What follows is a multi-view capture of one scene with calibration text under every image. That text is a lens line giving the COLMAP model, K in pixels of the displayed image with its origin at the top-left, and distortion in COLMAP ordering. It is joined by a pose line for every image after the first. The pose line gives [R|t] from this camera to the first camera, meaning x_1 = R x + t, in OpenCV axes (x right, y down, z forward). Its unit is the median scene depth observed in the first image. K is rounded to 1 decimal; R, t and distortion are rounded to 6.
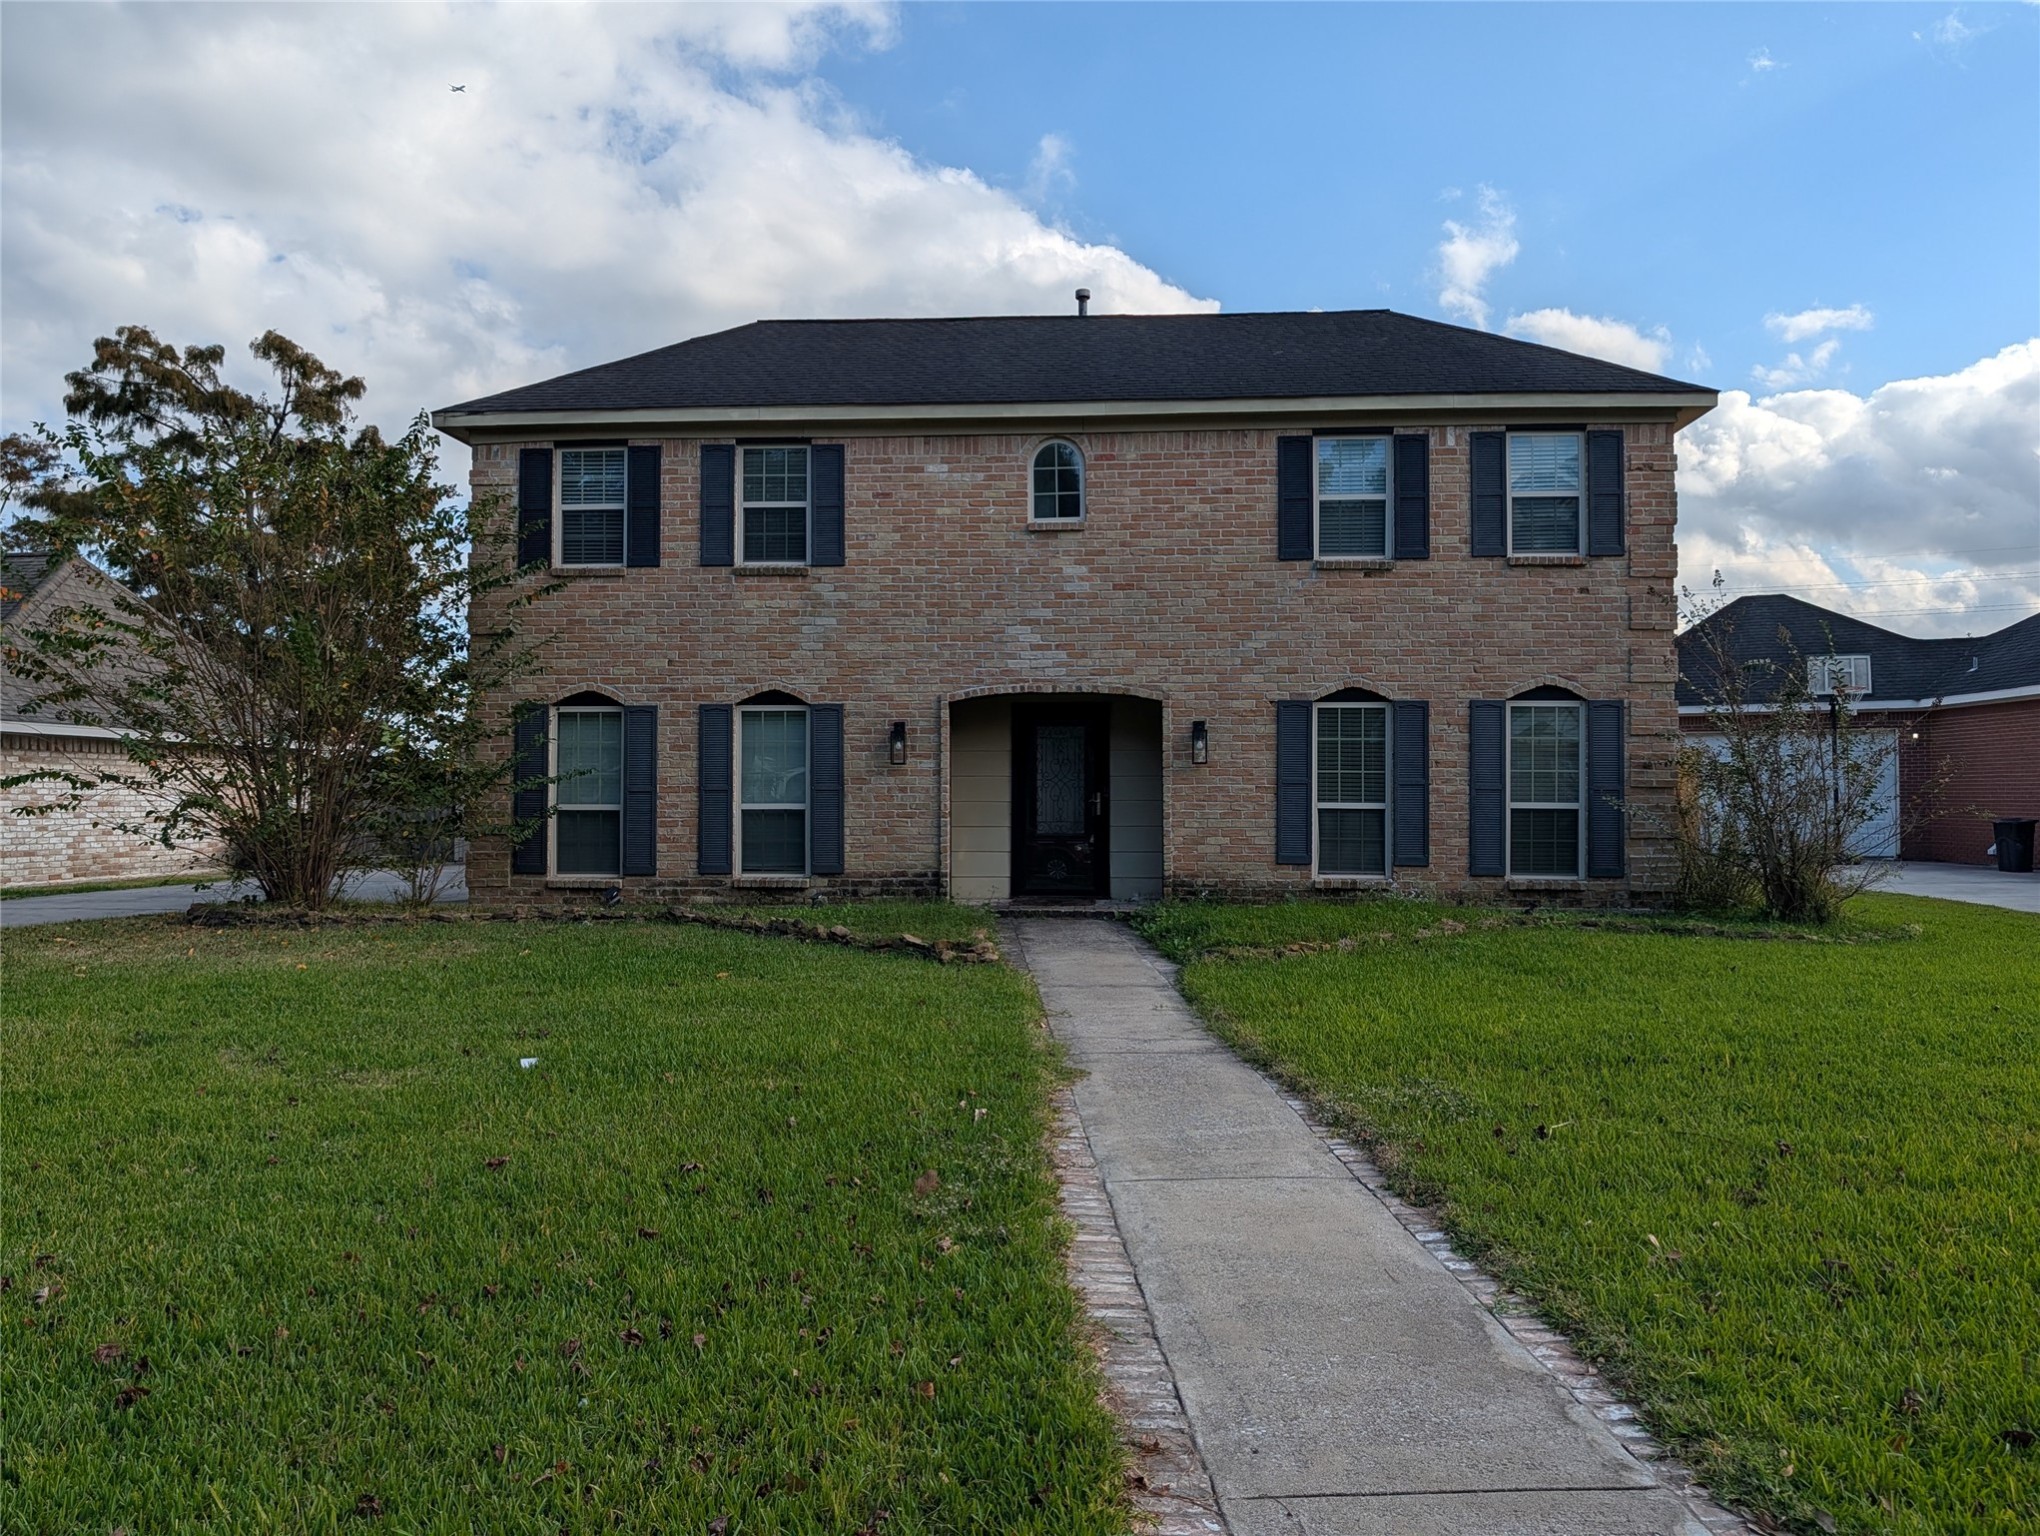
lens RADIAL K [[1397.9, 0, 1020.0], [0, 1397.9, 768.0], [0, 0, 1]] dist [0.106643, -0.001437]
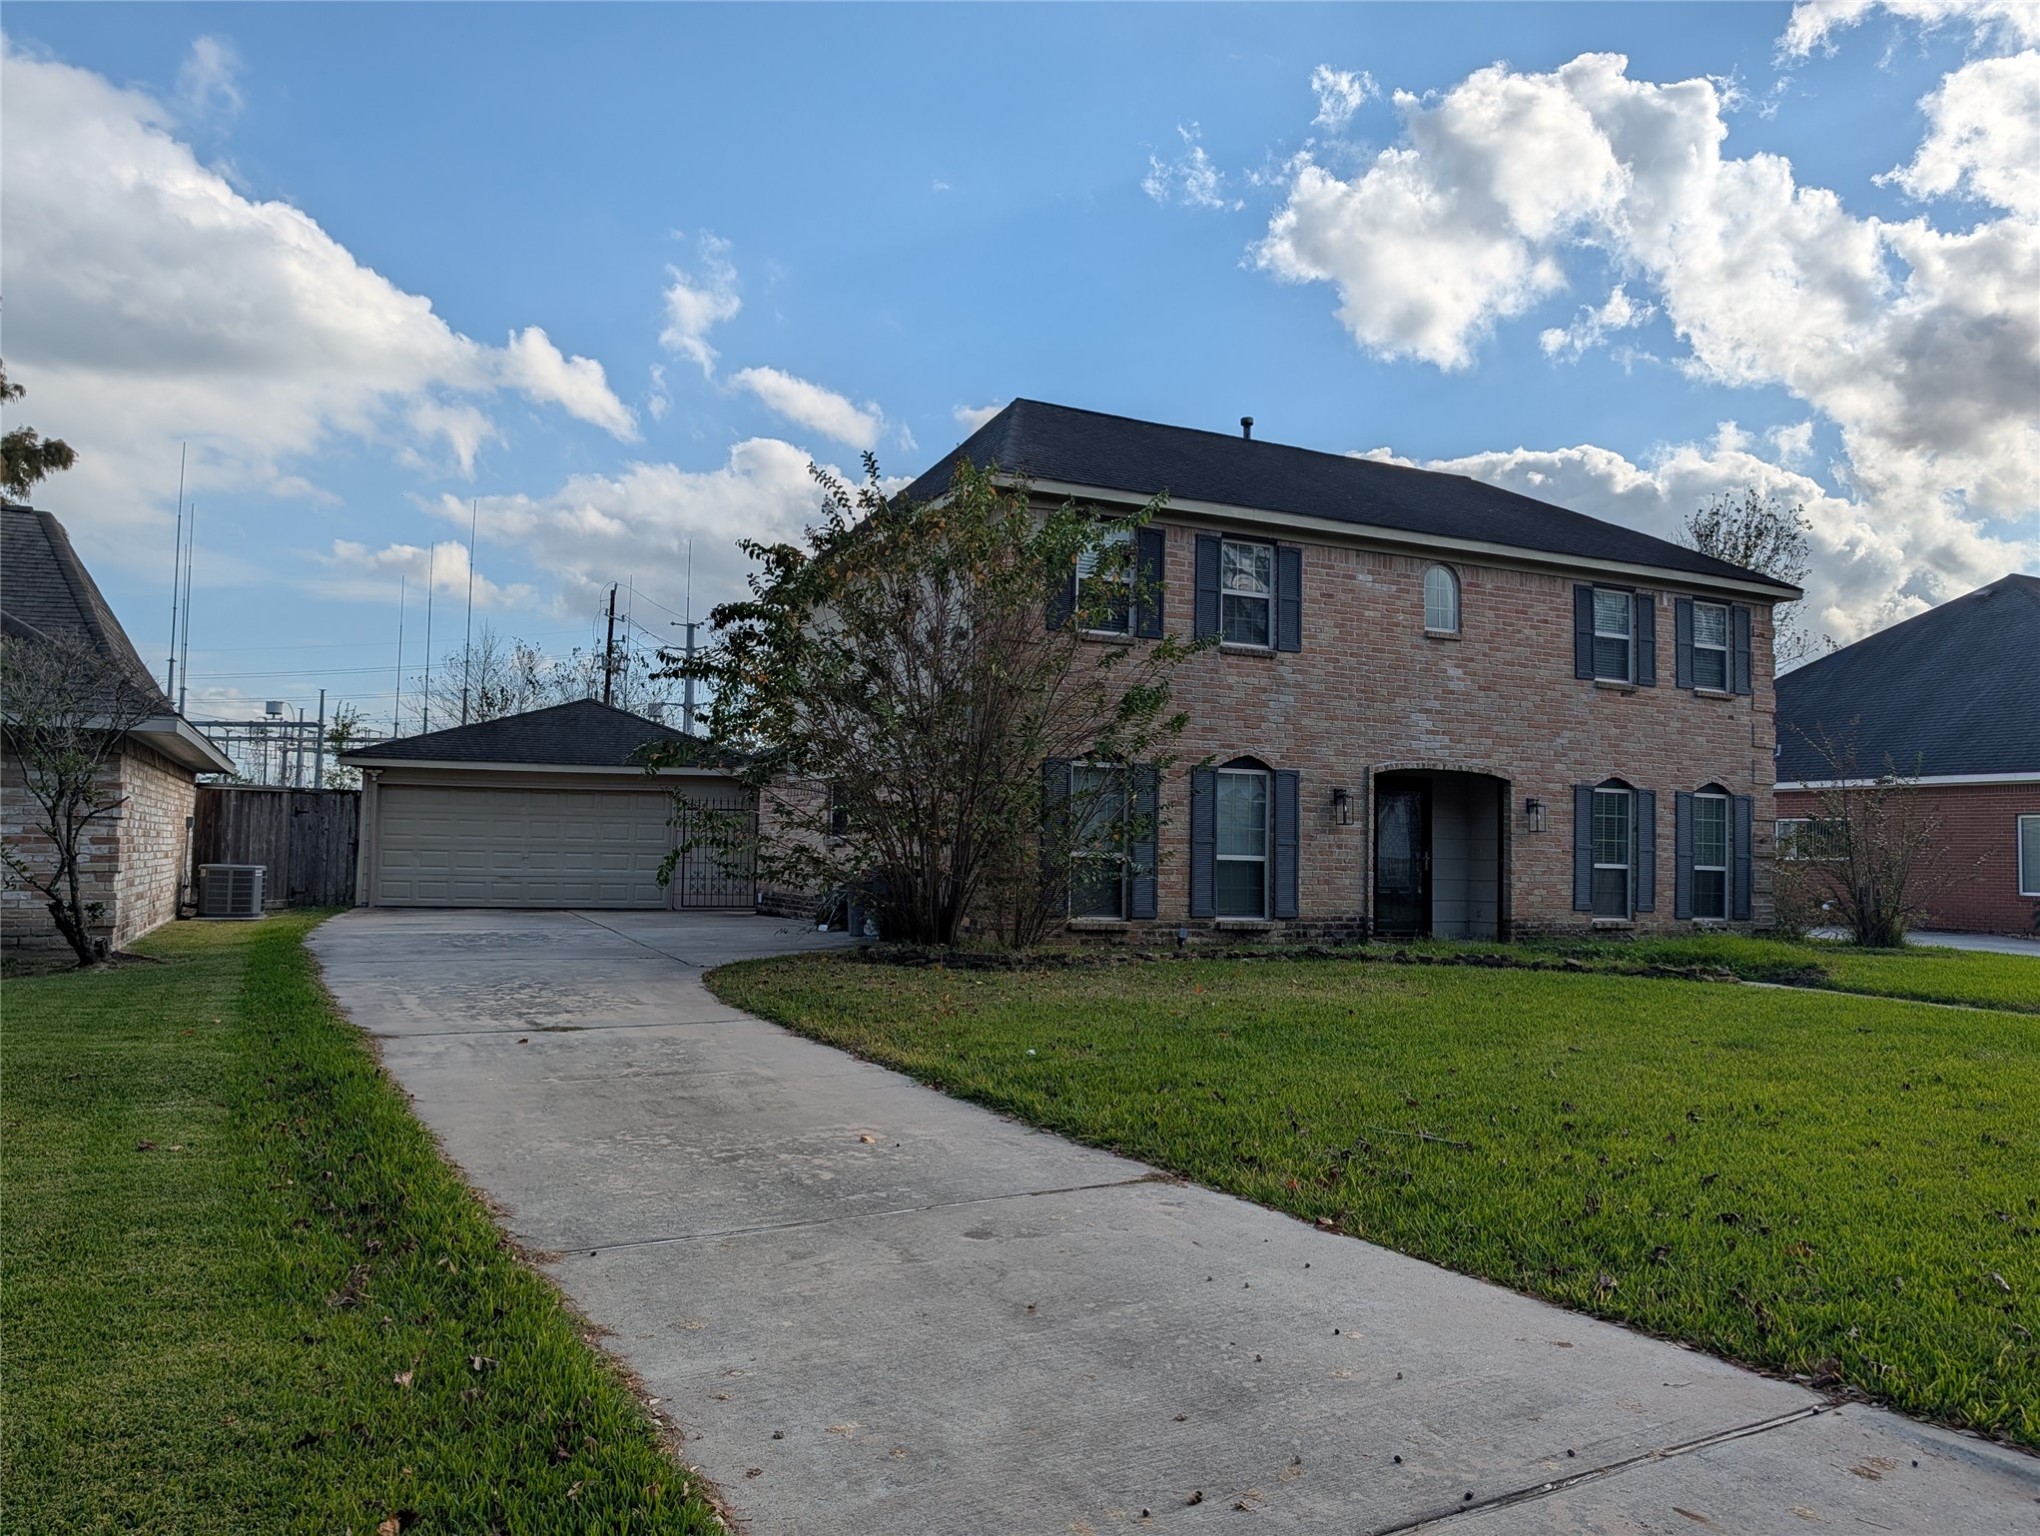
lens RADIAL K [[1448.0, 0, 1020.0], [0, 1448.0, 768.0], [0, 0, 1]] dist [-0.001428, -0.001101]
pose [[0.884419, 0.048355, 0.464183, -0.888448], [-0.036527, 0.998739, -0.034445, 0.001522], [-0.465263, 0.013508, 0.885069, 0.047857]]
